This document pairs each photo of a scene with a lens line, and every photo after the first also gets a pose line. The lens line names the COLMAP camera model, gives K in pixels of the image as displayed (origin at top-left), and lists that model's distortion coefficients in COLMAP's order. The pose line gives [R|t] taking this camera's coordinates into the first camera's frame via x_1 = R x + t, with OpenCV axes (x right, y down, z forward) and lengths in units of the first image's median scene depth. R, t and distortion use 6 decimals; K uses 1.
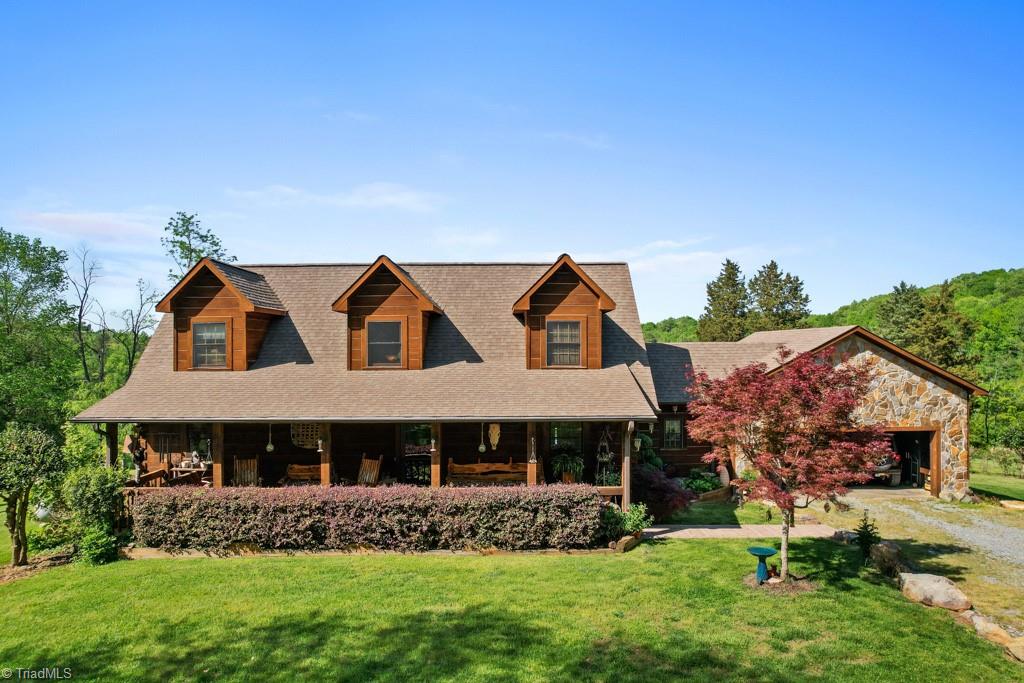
lens RADIAL K [[654.7, 0, 512.0], [0, 654.7, 341.5], [0, 0, 1]] dist [-0.083535, 0.080950]
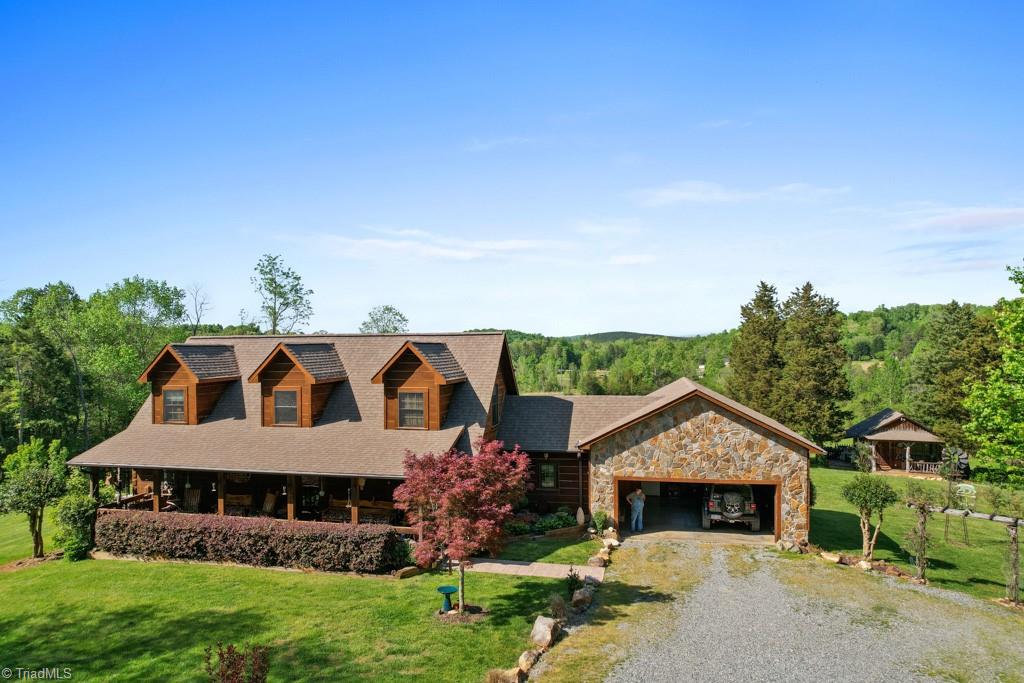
lens RADIAL K [[654.7, 0, 512.0], [0, 654.7, 341.5], [0, 0, 1]] dist [-0.083535, 0.080950]
pose [[0.976171, -0.005692, -0.216929, 0.668886], [0.007462, 0.999945, 0.007339, -0.168602], [0.216875, -0.008783, 0.976160, -0.244696]]
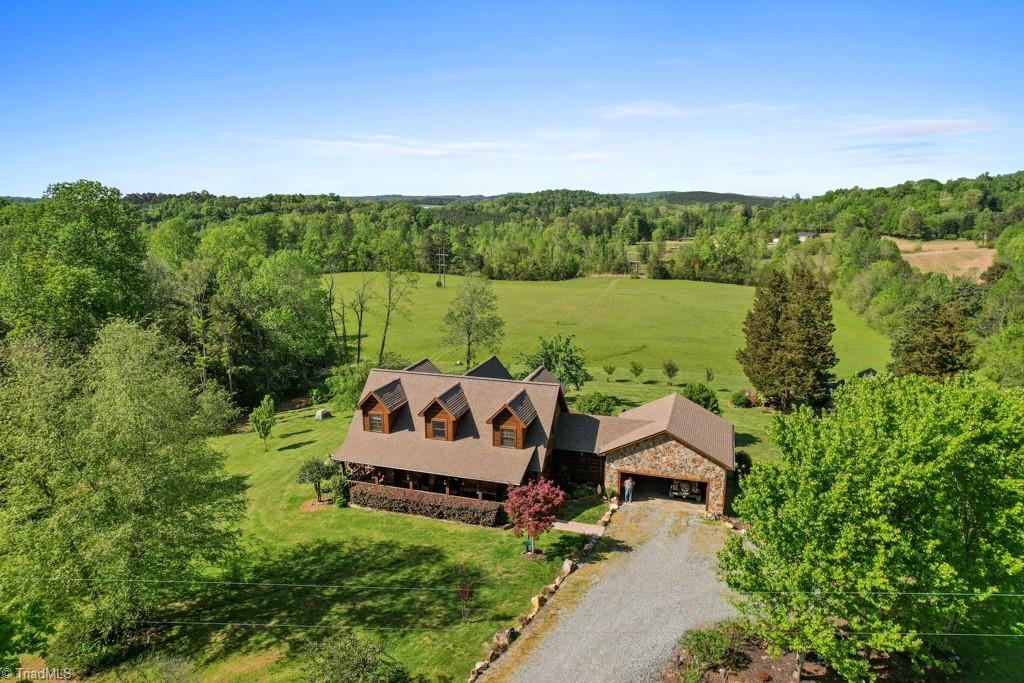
lens RADIAL K [[654.7, 0, 512.0], [0, 654.7, 341.5], [0, 0, 1]] dist [-0.083535, 0.080950]
pose [[0.946416, 0.065581, -0.316220, 1.006375], [0.006817, 0.974890, 0.222585, -1.059151], [0.322877, -0.212813, 0.922204, -1.361579]]
